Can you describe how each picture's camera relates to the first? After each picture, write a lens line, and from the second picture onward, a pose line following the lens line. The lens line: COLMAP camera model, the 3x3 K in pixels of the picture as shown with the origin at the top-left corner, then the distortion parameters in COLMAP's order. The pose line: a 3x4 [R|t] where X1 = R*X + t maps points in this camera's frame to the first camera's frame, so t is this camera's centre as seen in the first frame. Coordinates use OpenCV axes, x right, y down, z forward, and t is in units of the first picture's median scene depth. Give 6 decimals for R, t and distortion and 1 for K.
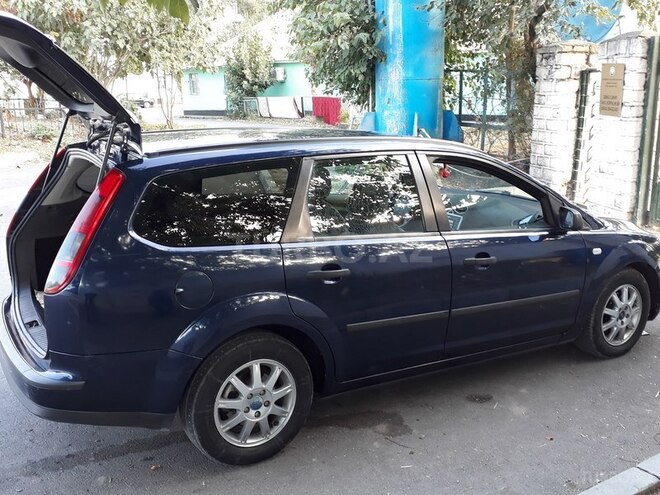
lens RADIAL K [[661.9, 0, 330.0], [0, 661.9, 247.5], [0, 0, 1]] dist [0.131733, -0.291669]
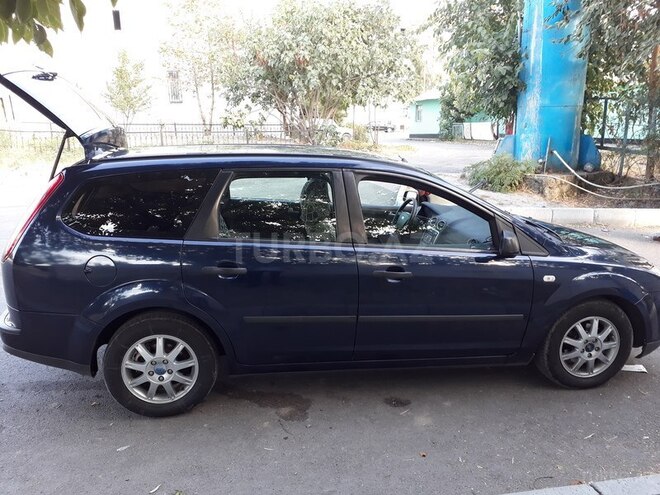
lens RADIAL K [[520.4, 0, 330.0], [0, 520.4, 247.5], [0, 0, 1]] dist [0.085770, -0.150344]
pose [[0.922701, 0.092829, -0.374173, 0.377292], [-0.088769, 0.995655, 0.028111, -0.031862], [0.375157, 0.007277, 0.926933, 0.163511]]
